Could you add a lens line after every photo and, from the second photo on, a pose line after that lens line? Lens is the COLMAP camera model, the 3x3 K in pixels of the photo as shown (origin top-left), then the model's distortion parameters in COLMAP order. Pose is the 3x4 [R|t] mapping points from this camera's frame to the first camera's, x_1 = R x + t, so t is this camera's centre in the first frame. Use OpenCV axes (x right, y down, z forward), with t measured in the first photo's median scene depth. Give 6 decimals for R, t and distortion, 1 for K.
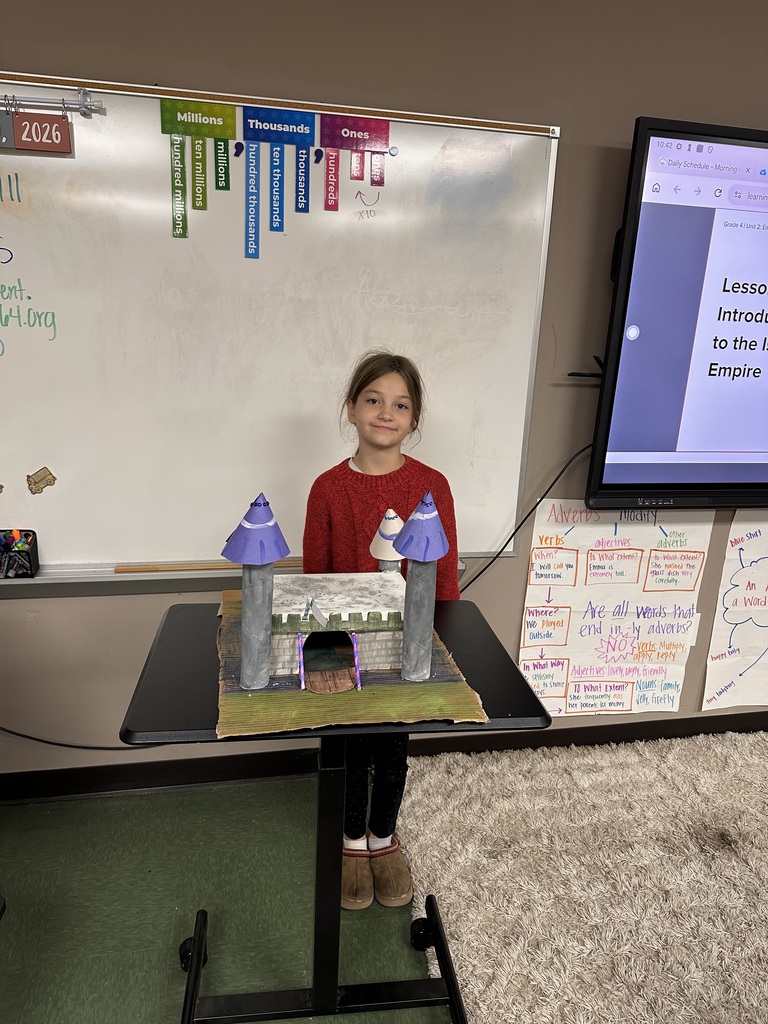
lens RADIAL K [[723.8, 0, 386.6], [0, 723.8, 515.1], [0, 0, 1]] dist [0.005288, -0.015785]
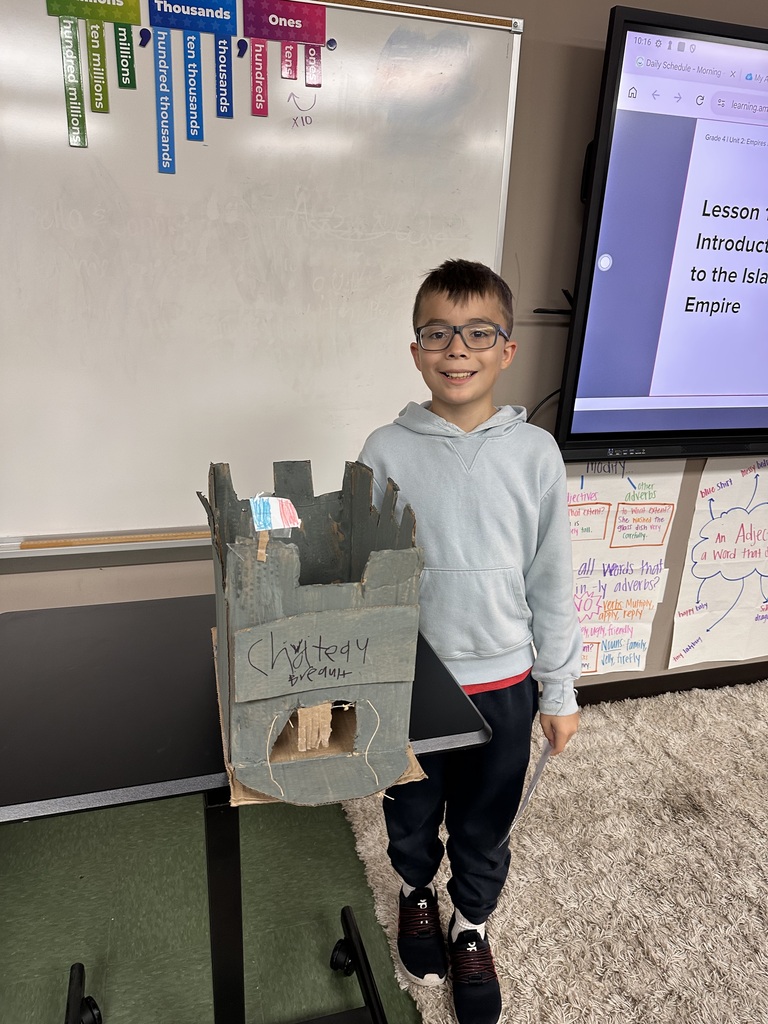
lens RADIAL K [[723.8, 0, 378.0], [0, 723.8, 517.2], [0, 0, 1]] dist [0.005288, -0.015785]
pose [[0.997592, -0.027742, 0.063573, -0.004991], [0.023319, 0.997324, 0.069285, -0.007357], [-0.065325, -0.067635, 0.995569, 0.111844]]
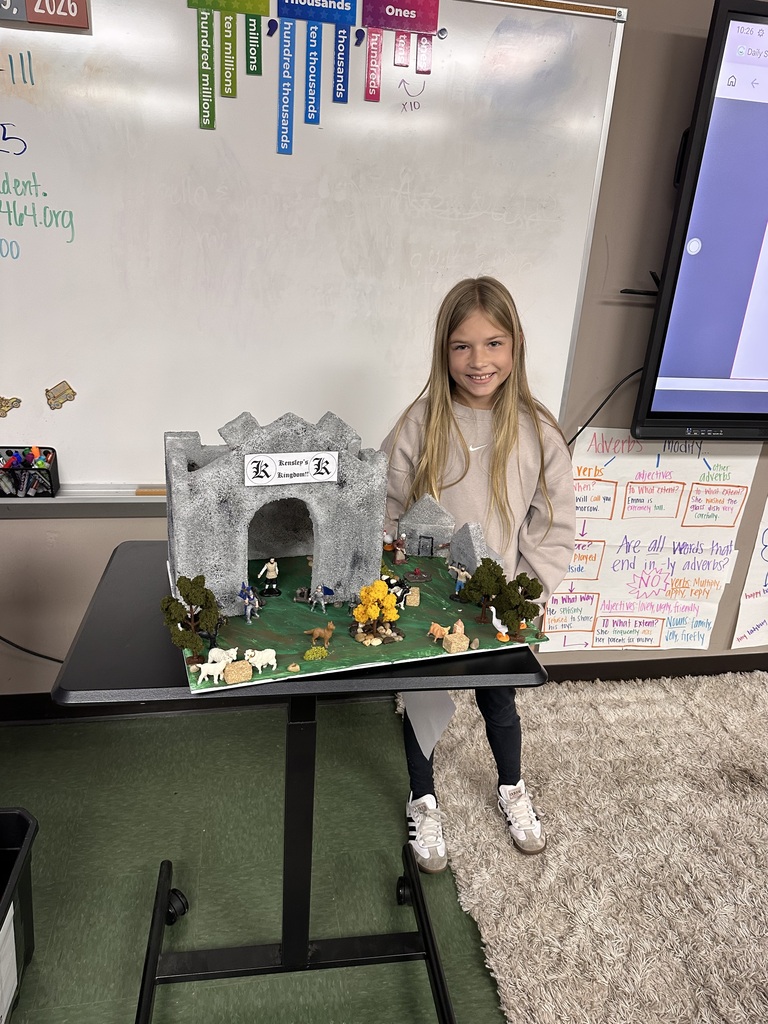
lens RADIAL K [[723.8, 0, 378.4], [0, 723.8, 514.5], [0, 0, 1]] dist [0.005288, -0.015785]
pose [[0.999636, 0.022363, -0.015069, -0.041736], [-0.020867, 0.995446, 0.093015, 0.010688], [0.017081, -0.092667, 0.995551, 0.046252]]
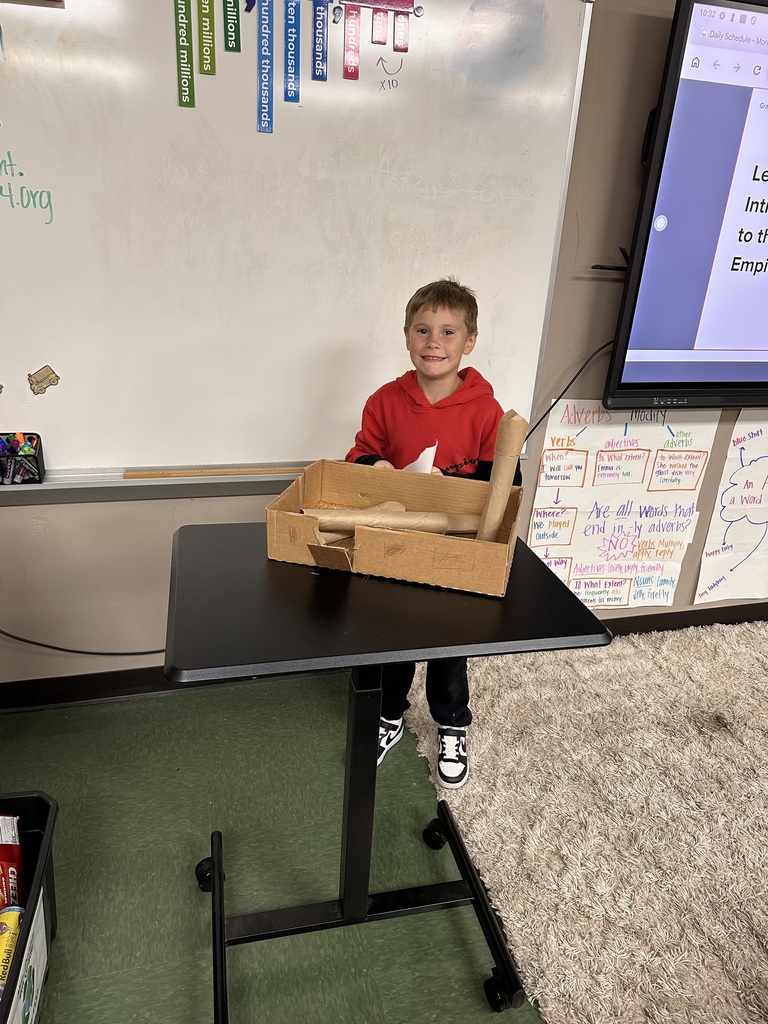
lens RADIAL K [[723.8, 0, 385.7], [0, 723.8, 517.6], [0, 0, 1]] dist [0.005288, -0.015785]
pose [[0.997907, -0.013796, 0.063171, -0.094798], [0.005197, 0.990926, 0.134309, 0.005090], [-0.064450, -0.133700, 0.988924, 0.019525]]
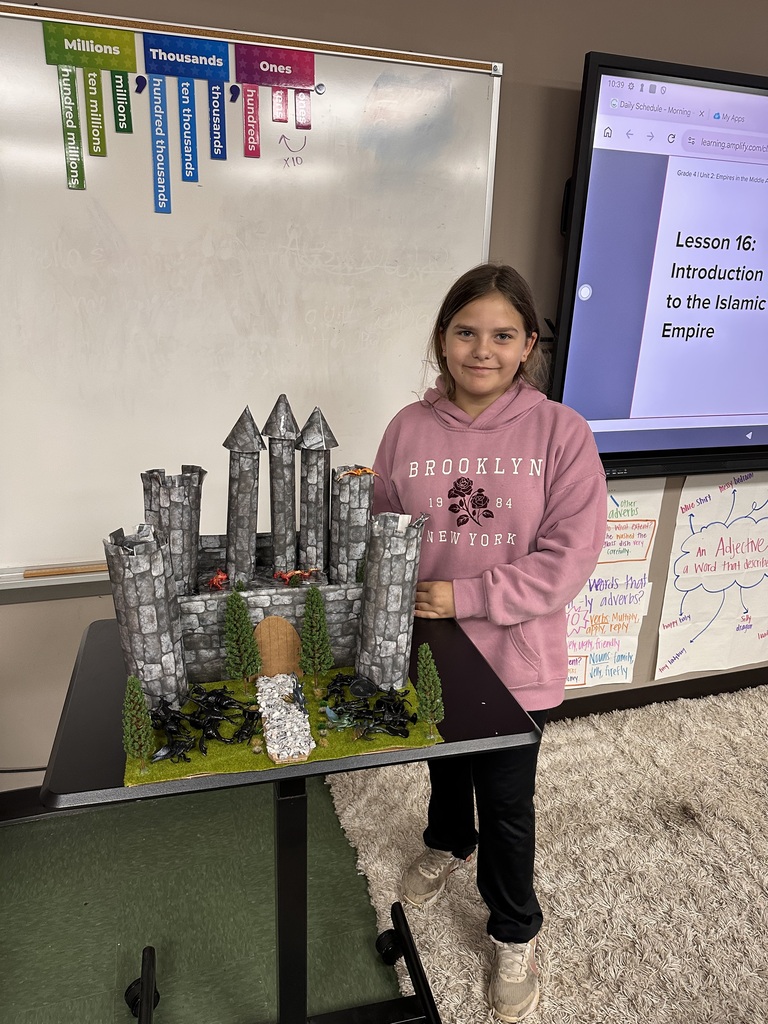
lens RADIAL K [[723.8, 0, 380.4], [0, 723.8, 516.7], [0, 0, 1]] dist [0.005288, -0.015785]
pose [[0.994746, -0.045455, 0.091732, -0.021308], [0.040769, 0.997798, 0.052326, -0.024229], [-0.093908, -0.048311, 0.994408, 0.087395]]
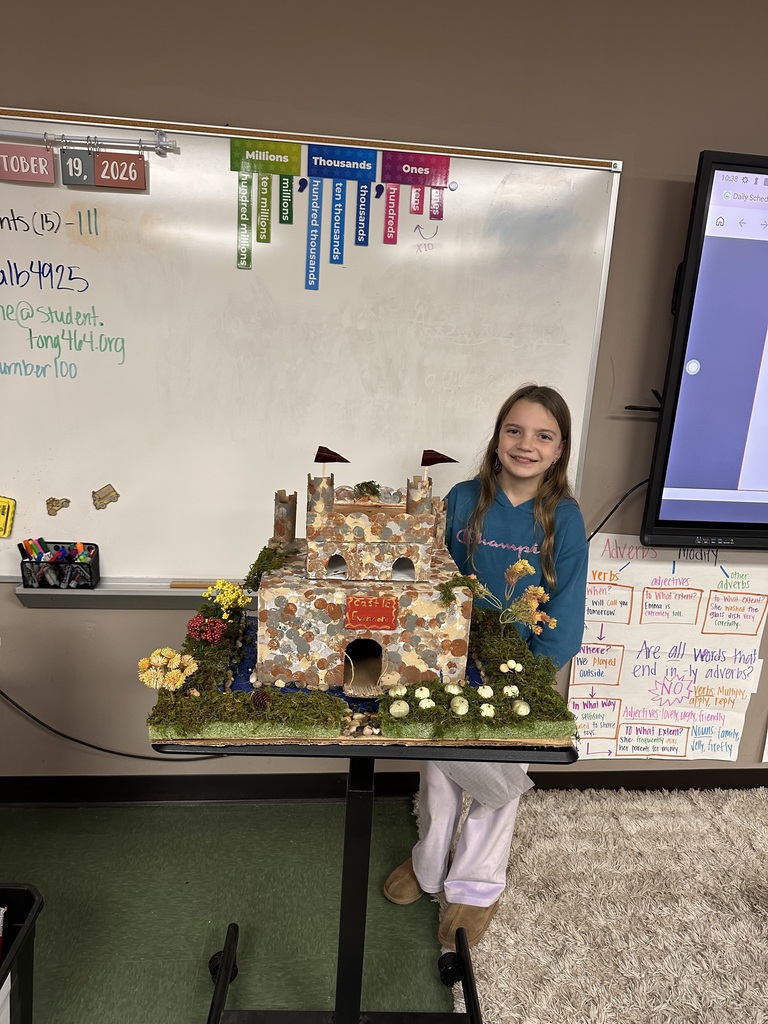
lens RADIAL K [[723.8, 0, 390.0], [0, 723.8, 519.7], [0, 0, 1]] dist [0.005288, -0.015785]
pose [[0.994798, 0.037709, -0.094634, 0.034168], [-0.040692, 0.998728, -0.029788, -0.000245], [0.093390, 0.033484, 0.995066, -0.005373]]
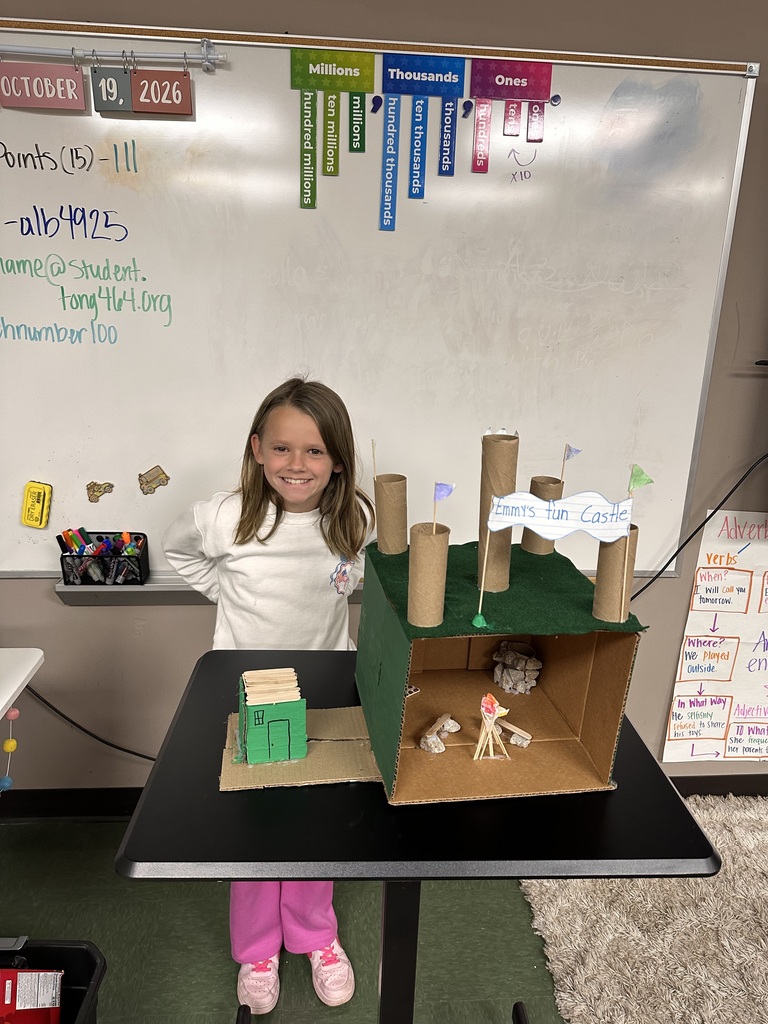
lens RADIAL K [[723.8, 0, 384.6], [0, 723.8, 513.7], [0, 0, 1]] dist [0.005288, -0.015785]
pose [[0.991445, 0.025809, -0.127952, -0.065759], [-0.024309, 0.999616, 0.013272, -0.023908], [0.128245, -0.010048, 0.991692, 0.125067]]
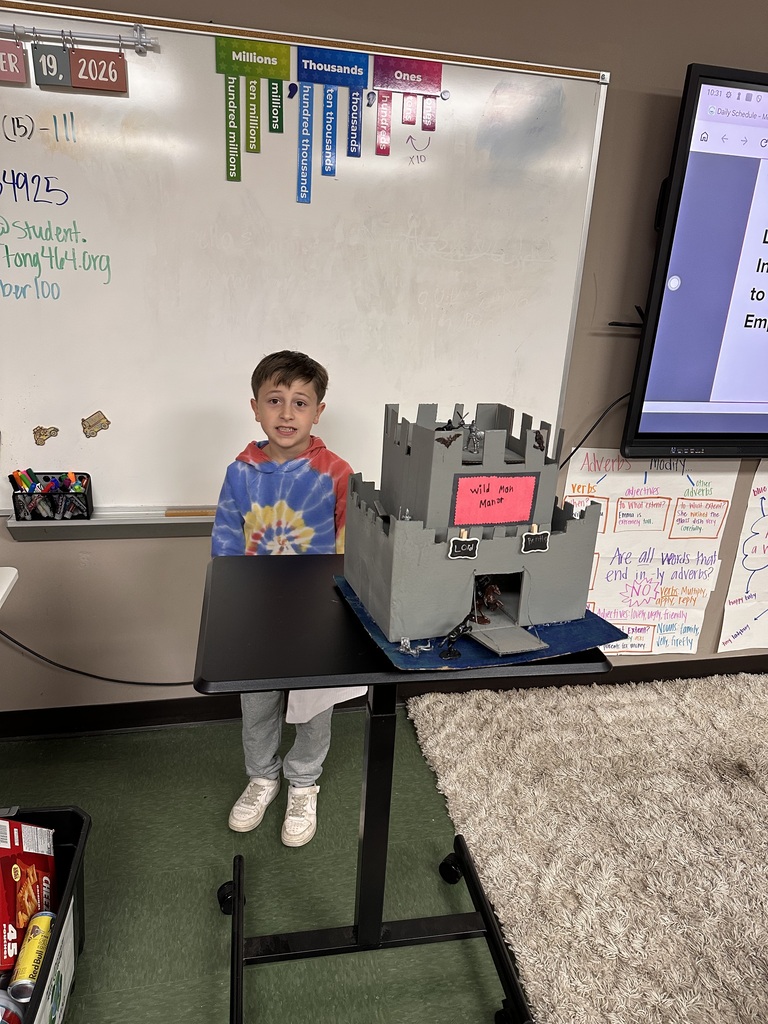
lens RADIAL K [[723.8, 0, 388.2], [0, 723.8, 518.8], [0, 0, 1]] dist [0.005288, -0.015785]
pose [[0.999853, 0.005924, 0.016080, -0.079116], [-0.006985, 0.997747, 0.066718, 0.013827], [-0.015648, -0.066821, 0.997642, -0.032027]]
